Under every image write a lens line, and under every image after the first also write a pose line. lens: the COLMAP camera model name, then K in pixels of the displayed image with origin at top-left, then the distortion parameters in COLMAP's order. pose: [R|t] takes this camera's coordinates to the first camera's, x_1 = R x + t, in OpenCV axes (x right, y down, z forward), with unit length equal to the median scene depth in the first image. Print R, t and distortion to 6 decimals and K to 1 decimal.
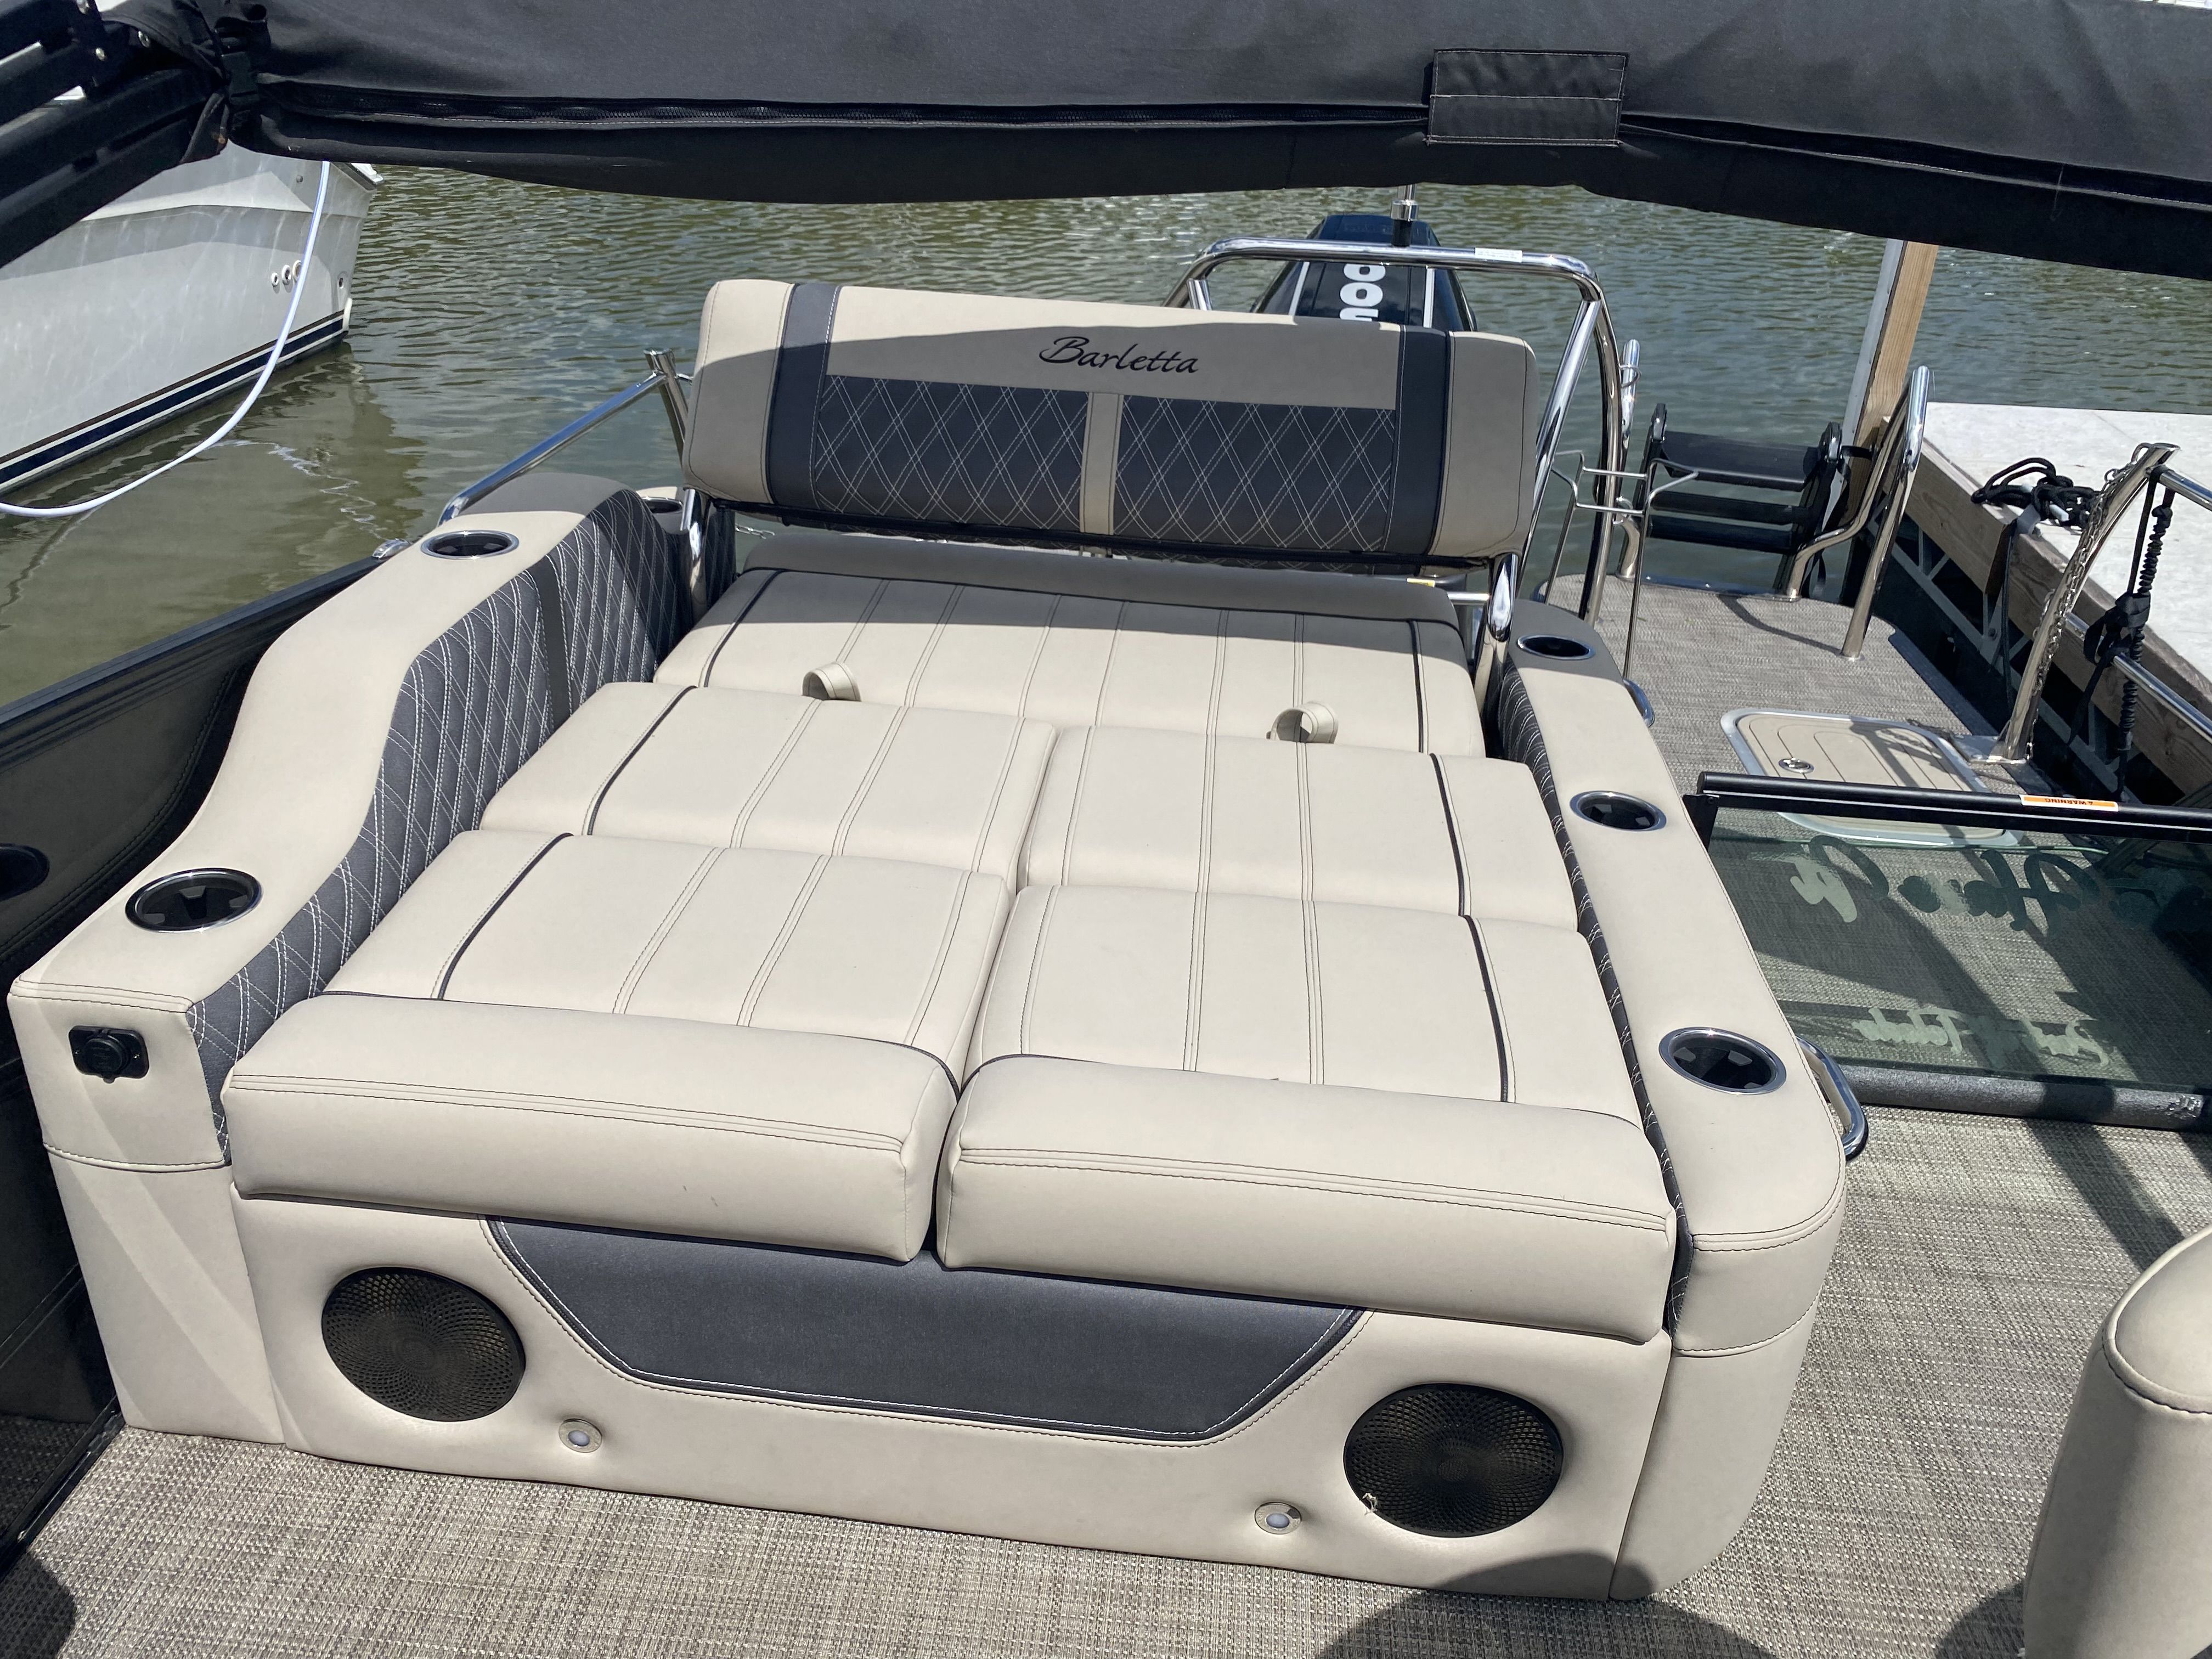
lens RADIAL K [[1677.0, 0, 1106.0], [0, 1677.0, 829.5], [0, 0, 1]] dist [-0.010267, -0.021191]
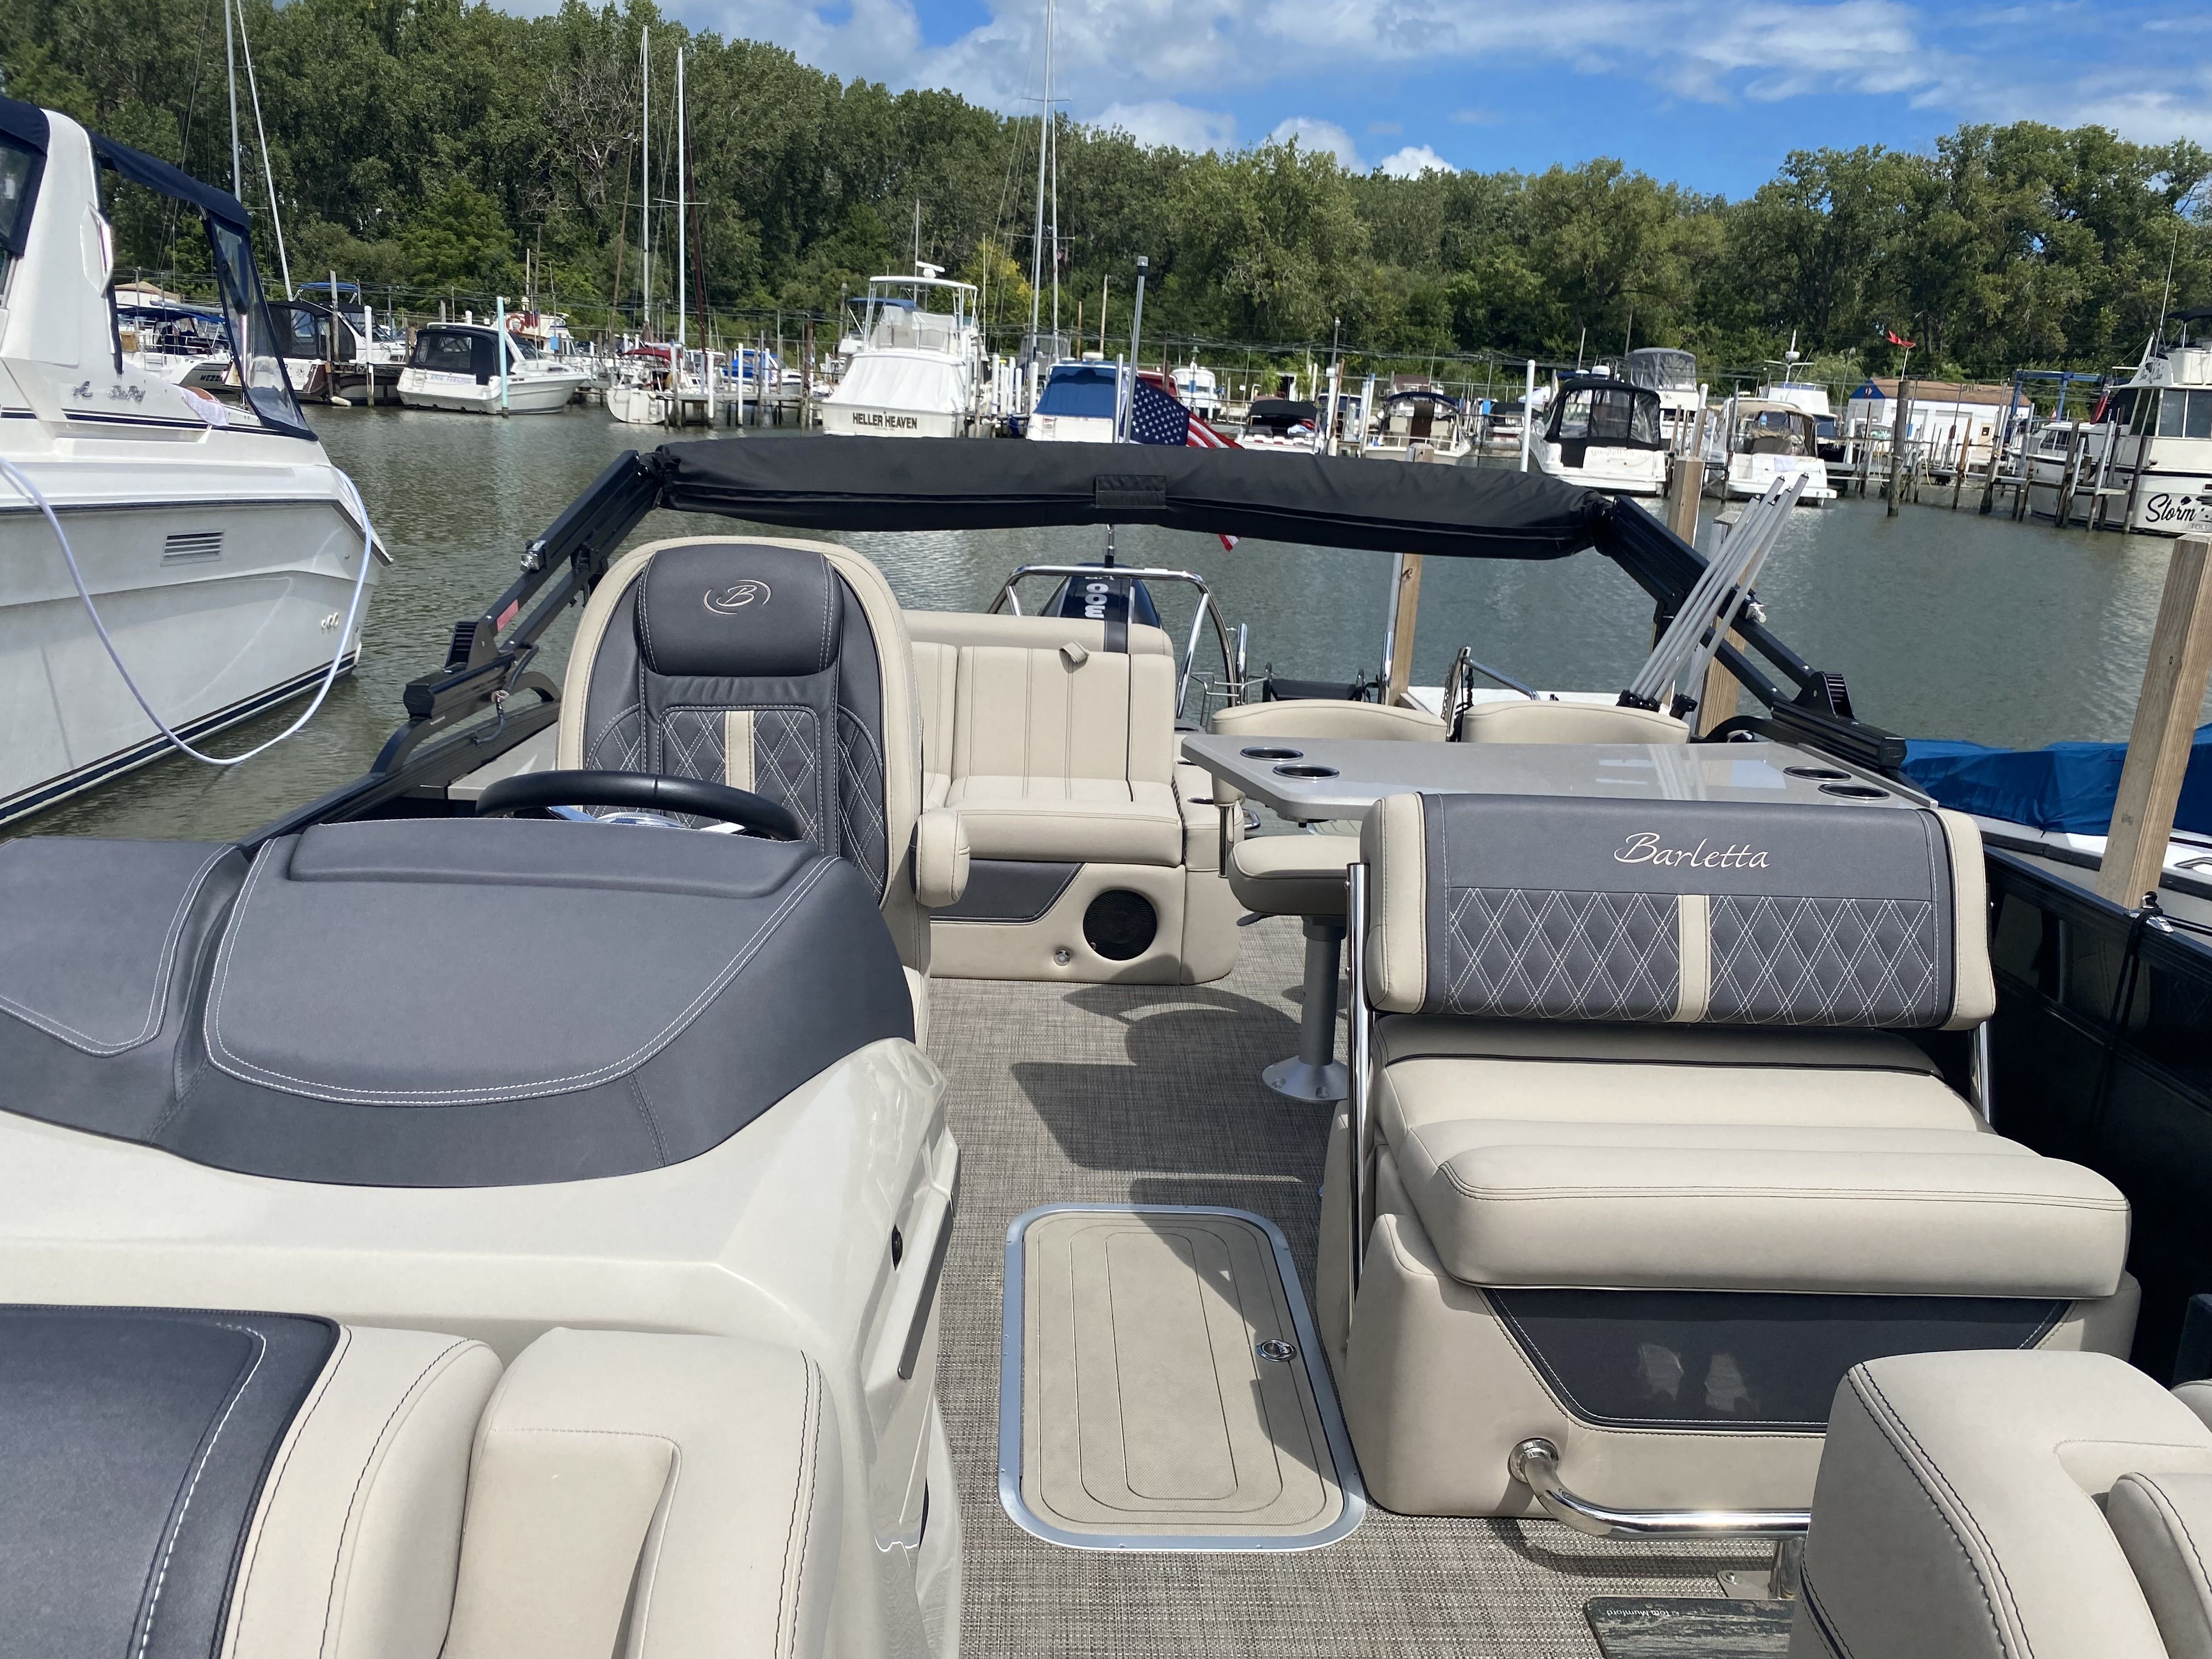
lens RADIAL K [[1677.0, 0, 1106.0], [0, 1677.0, 829.5], [0, 0, 1]] dist [-0.010267, -0.021191]
pose [[0.990955, -0.025533, 0.131745, -0.086278], [0.053914, 0.974768, -0.216611, 0.368688], [-0.122890, 0.221754, 0.967328, -0.811573]]
